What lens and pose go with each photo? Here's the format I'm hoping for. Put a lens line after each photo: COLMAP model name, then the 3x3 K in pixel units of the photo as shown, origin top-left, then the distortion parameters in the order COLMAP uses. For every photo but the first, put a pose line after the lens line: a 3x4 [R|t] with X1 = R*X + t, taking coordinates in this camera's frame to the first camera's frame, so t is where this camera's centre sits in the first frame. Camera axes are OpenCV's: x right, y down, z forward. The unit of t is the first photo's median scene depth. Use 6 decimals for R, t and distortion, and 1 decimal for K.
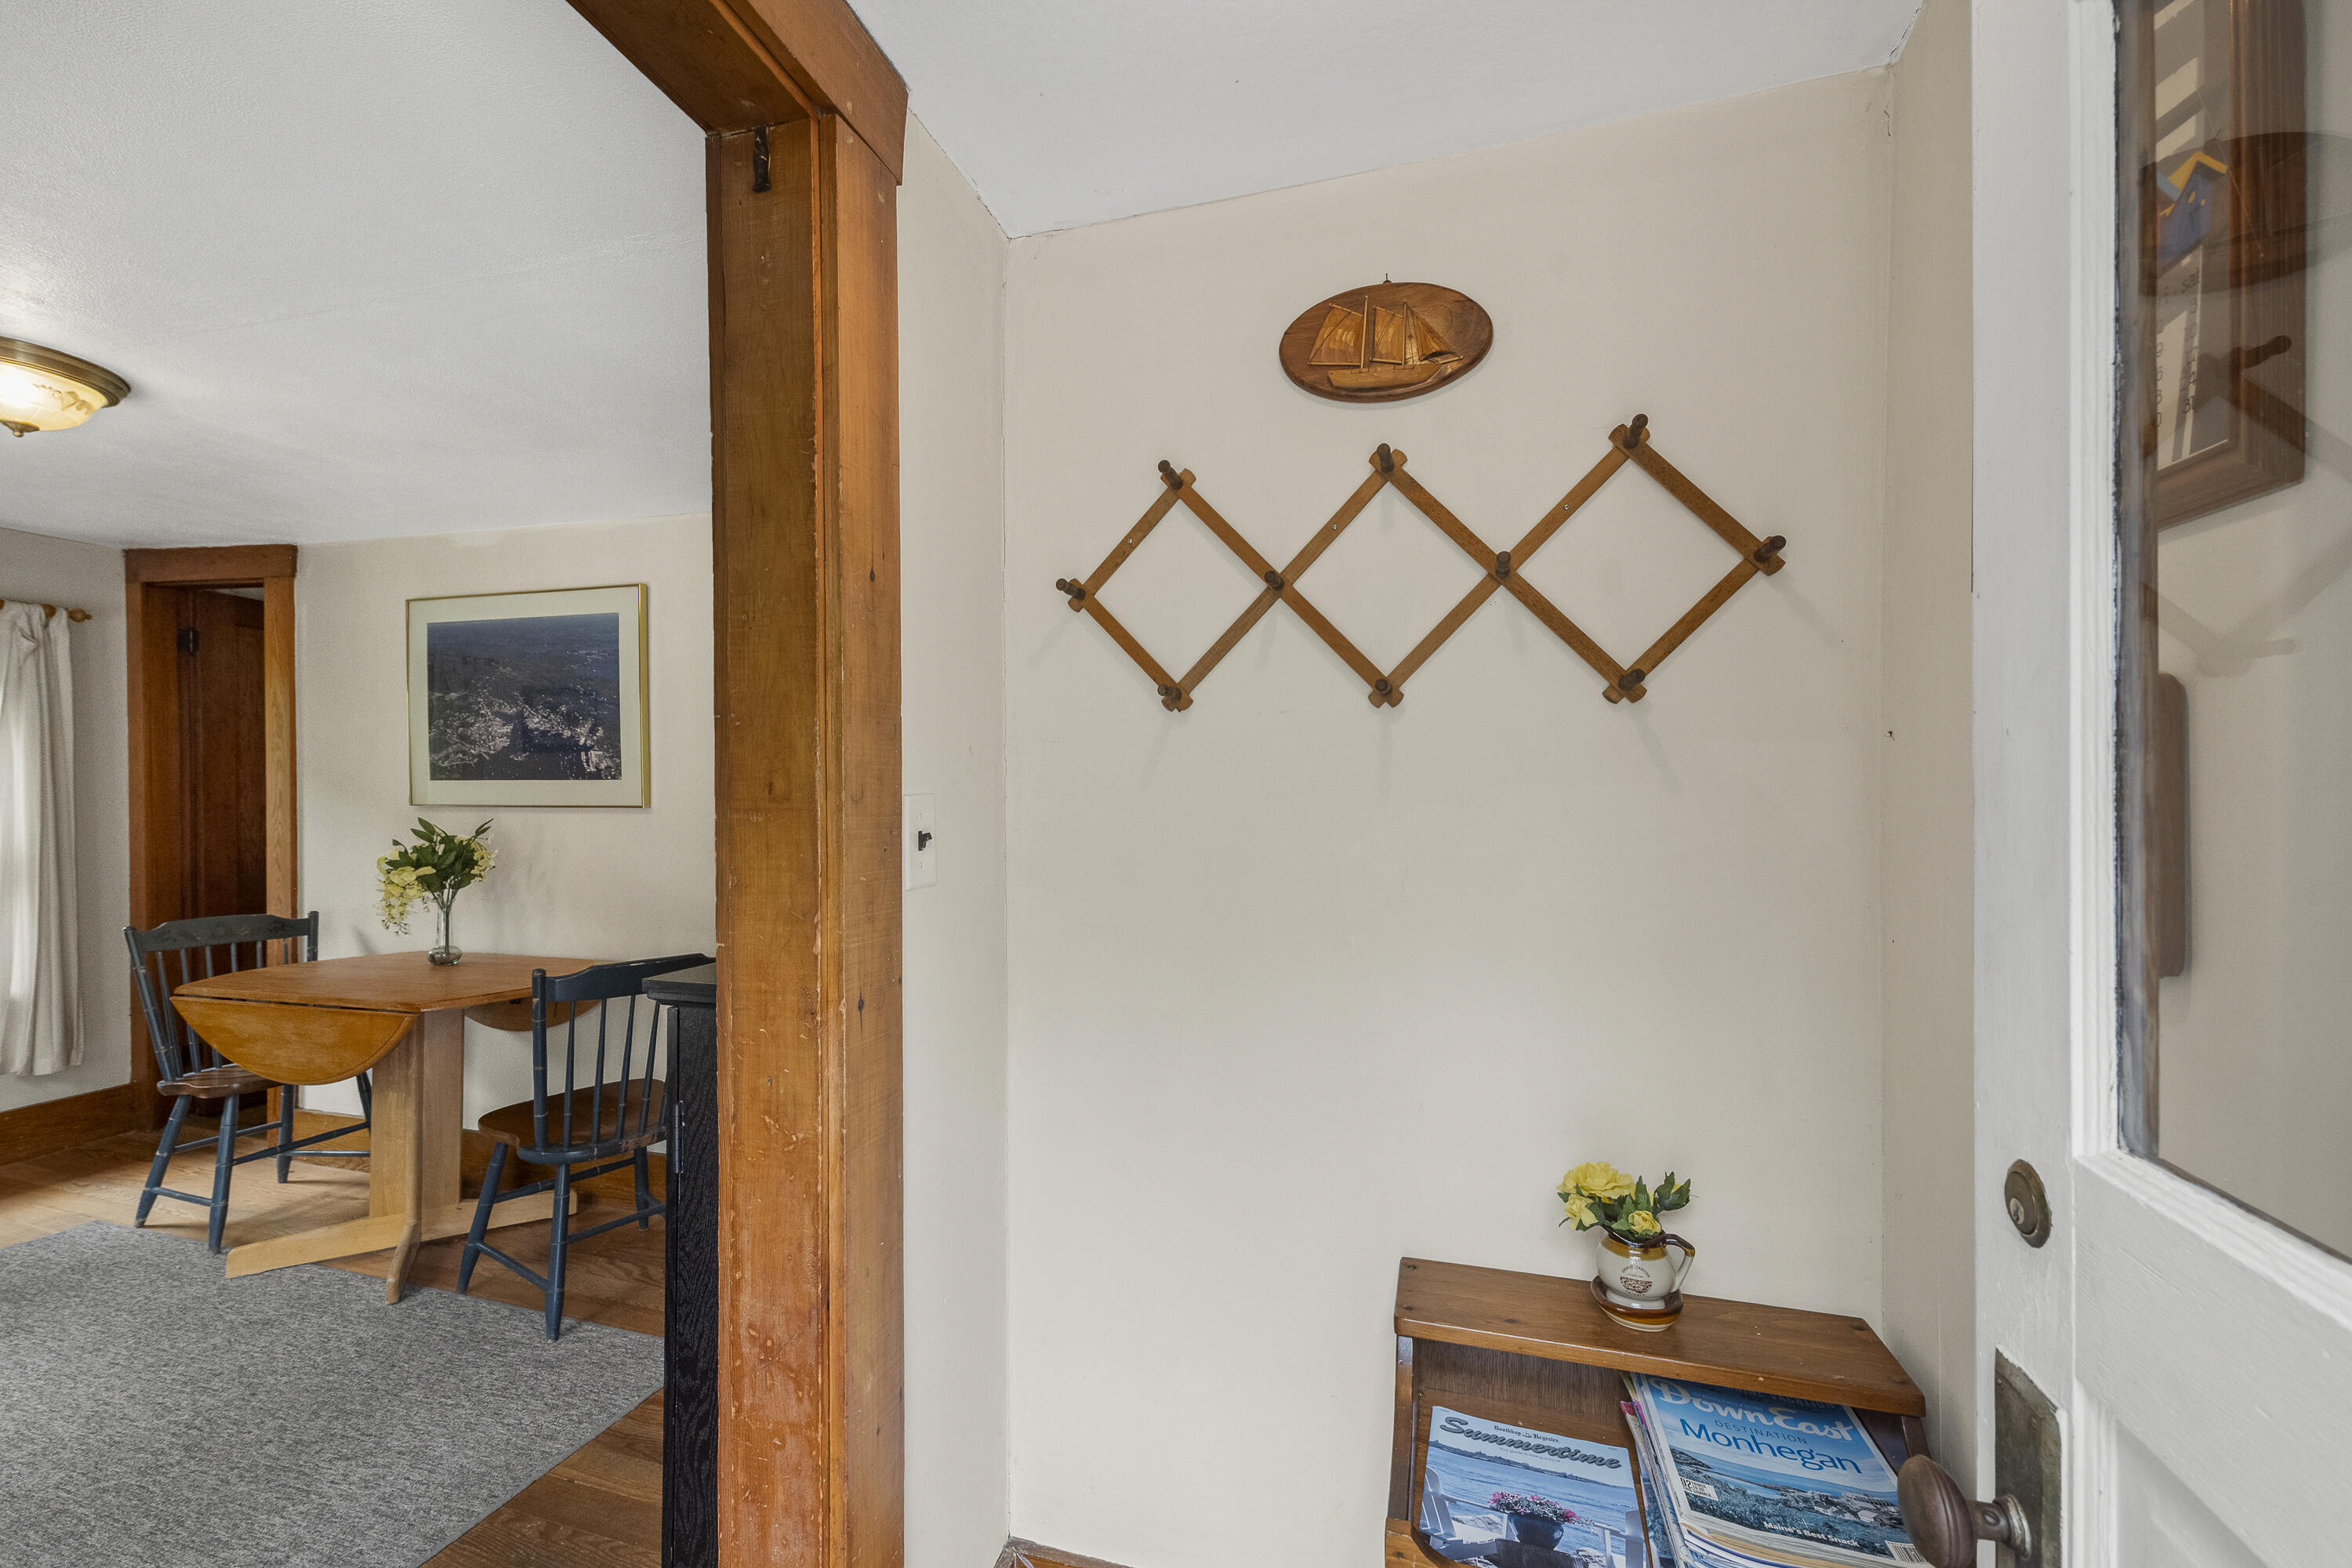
lens RADIAL K [[966.2, 0, 1188.5], [0, 966.2, 798.1], [0, 0, 1]] dist [0.004120, -0.002378]
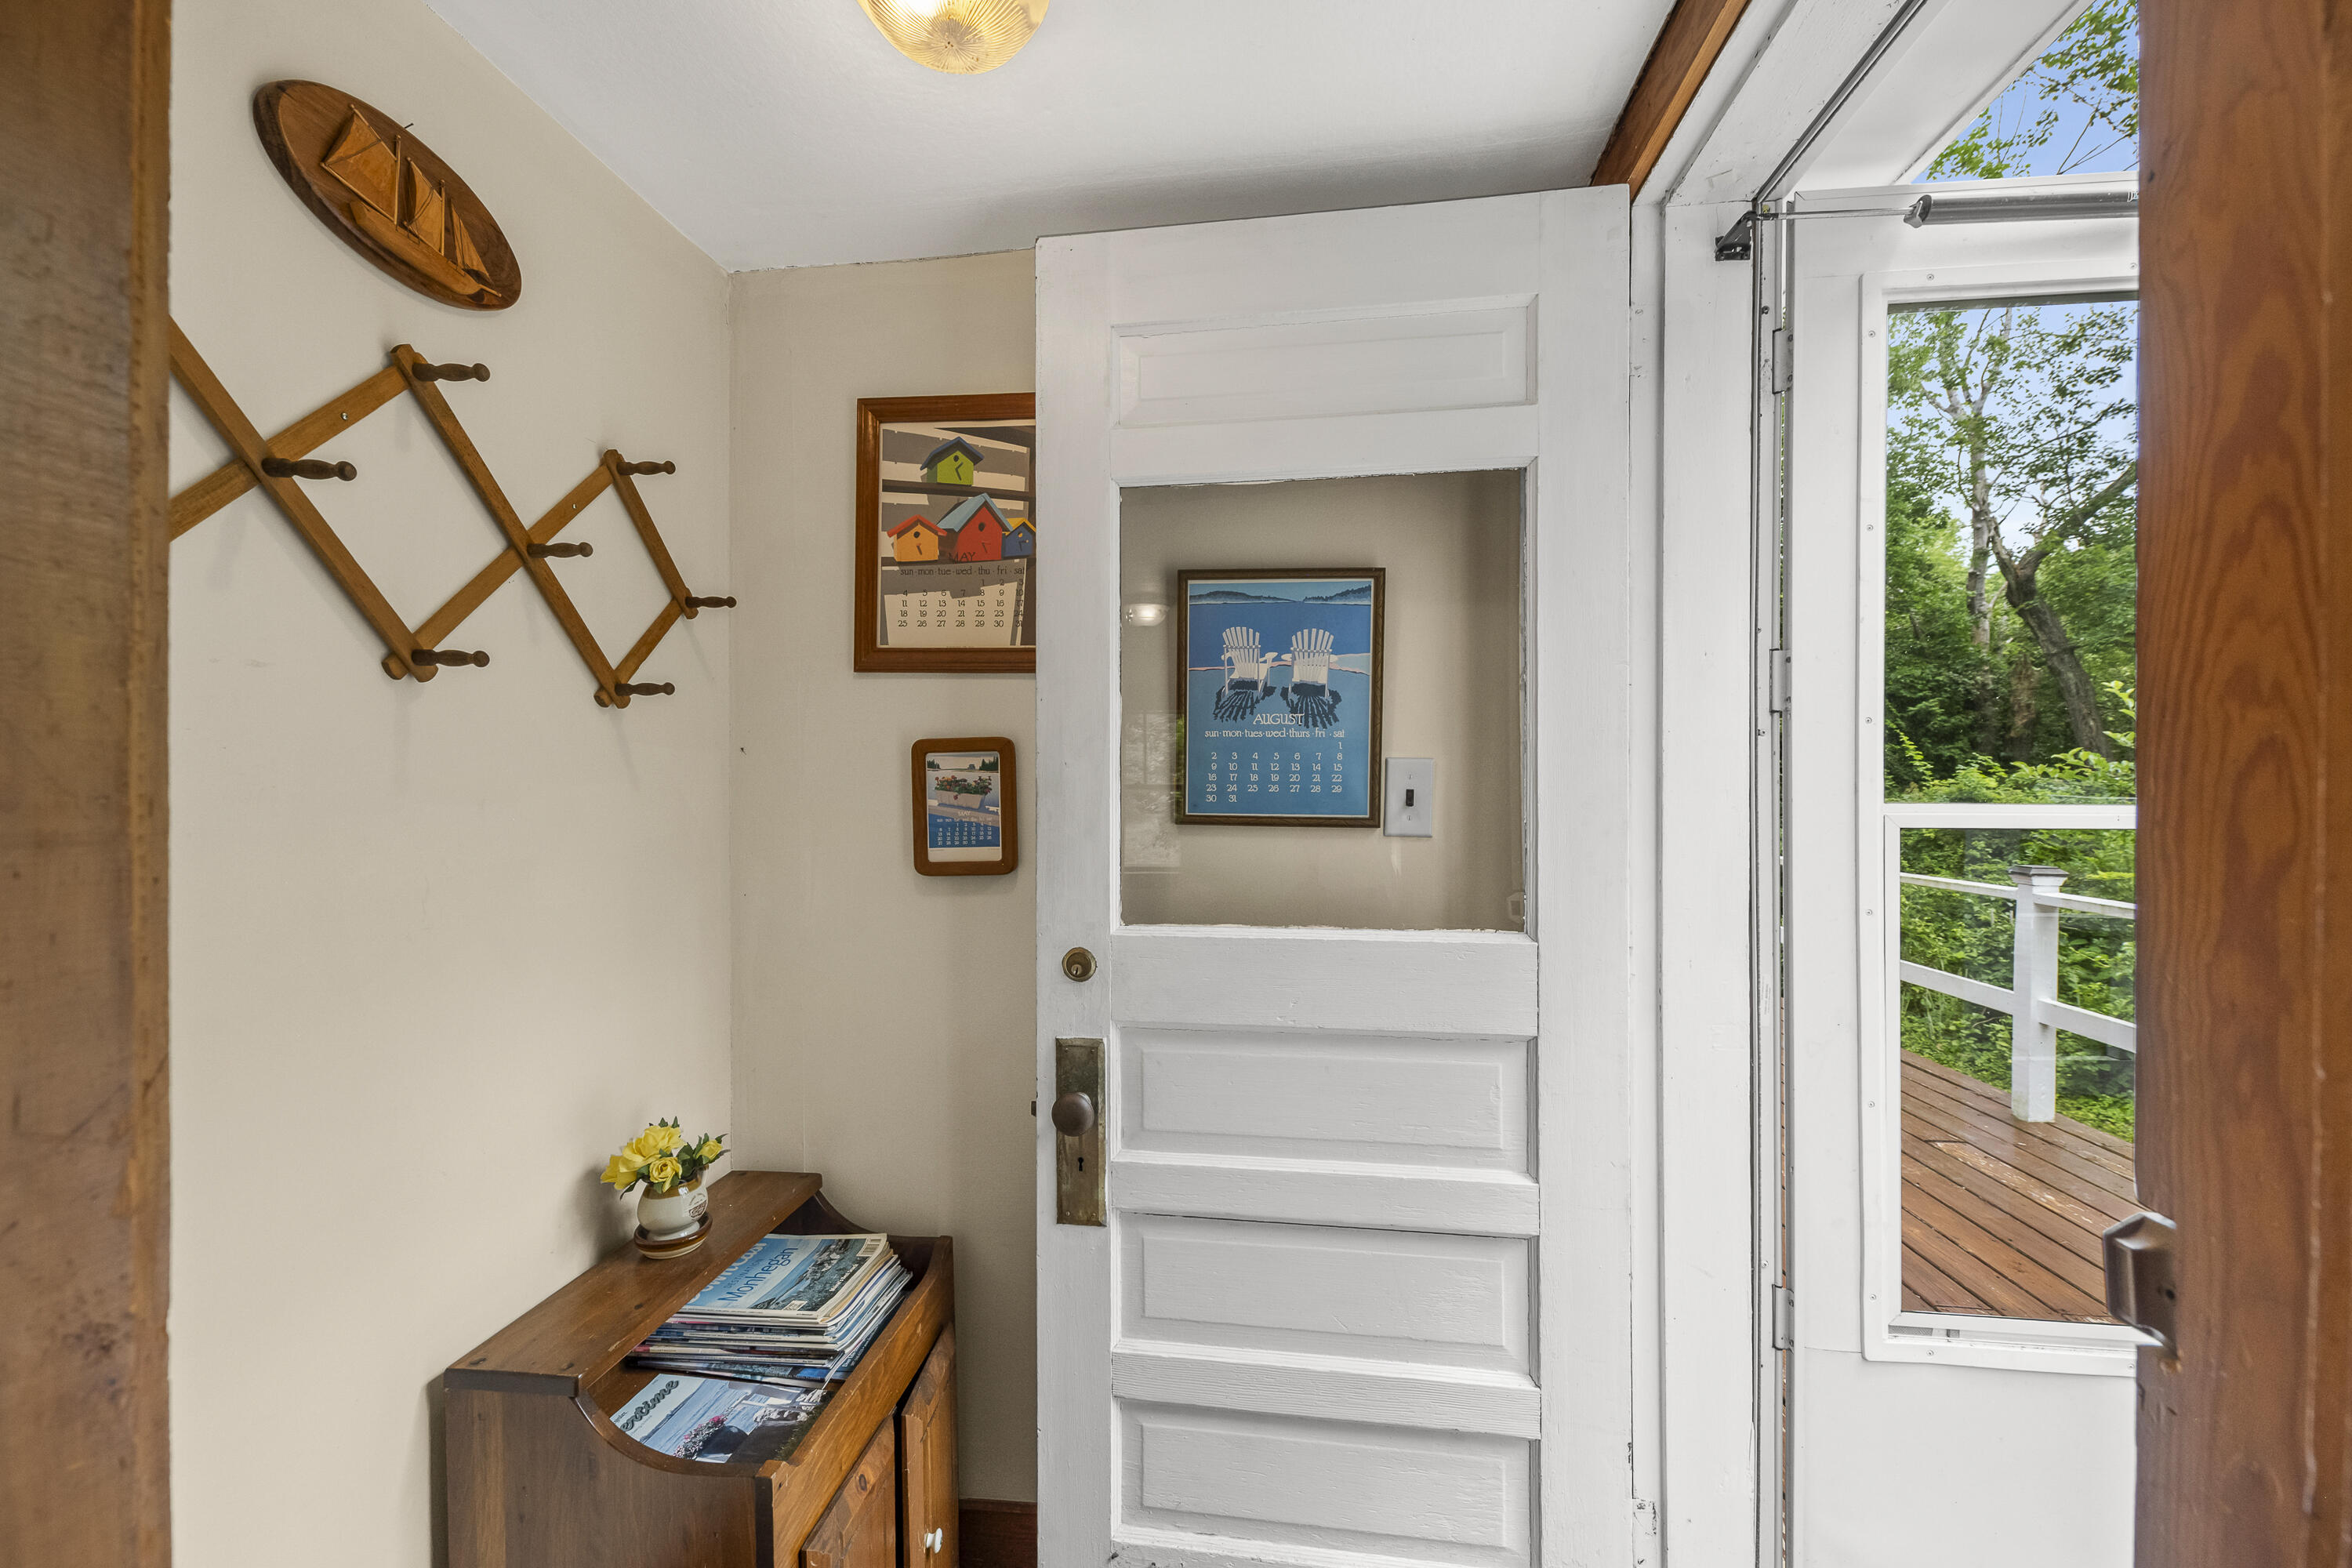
lens RADIAL K [[966.2, 0, 1175.5], [0, 966.2, 793.9], [0, 0, 1]] dist [0.004120, -0.002378]
pose [[-0.185581, -0.000145, 0.982629, -0.727290], [0.010725, 0.999940, 0.002173, 0.002652], [-0.982570, 0.010942, -0.185568, 0.585242]]
